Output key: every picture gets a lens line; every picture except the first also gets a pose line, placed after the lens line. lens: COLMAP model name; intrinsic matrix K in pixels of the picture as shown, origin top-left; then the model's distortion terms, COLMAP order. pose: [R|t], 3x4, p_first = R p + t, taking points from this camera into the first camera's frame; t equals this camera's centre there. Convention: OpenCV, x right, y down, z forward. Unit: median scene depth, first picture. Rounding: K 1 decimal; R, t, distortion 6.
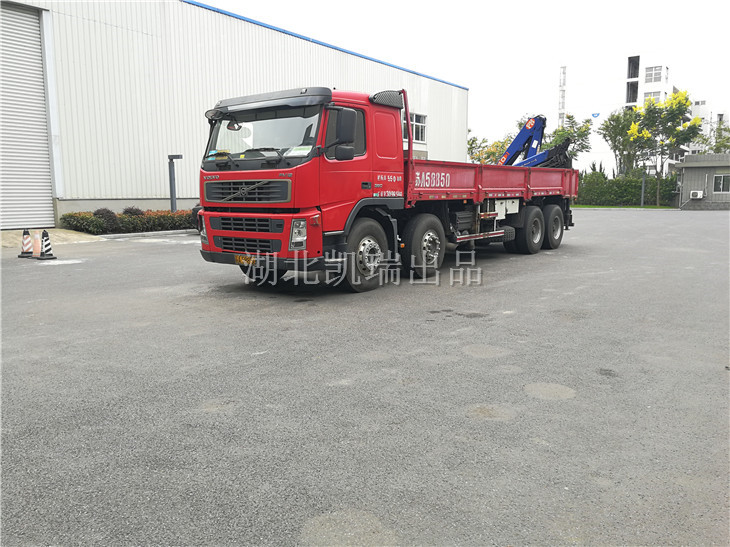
lens RADIAL K [[588.7, 0, 364.7], [0, 588.7, 265.2], [0, 0, 1]] dist [0.042991, -0.053001]
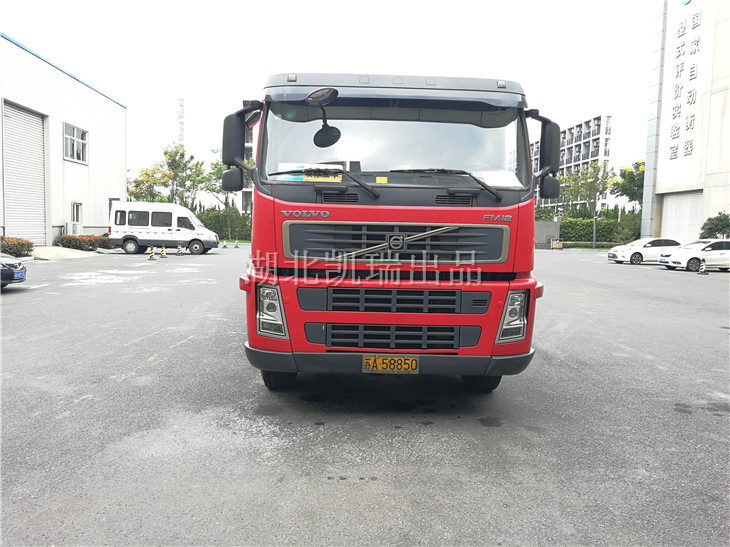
lens RADIAL K [[588.7, 0, 364.7], [0, 588.7, 265.2], [0, 0, 1]] dist [0.042991, -0.053001]
pose [[0.772116, -0.014321, 0.635320, -0.440681], [0.047895, 0.998214, -0.035707, -0.063833], [-0.633674, 0.057999, 0.771423, 0.441713]]
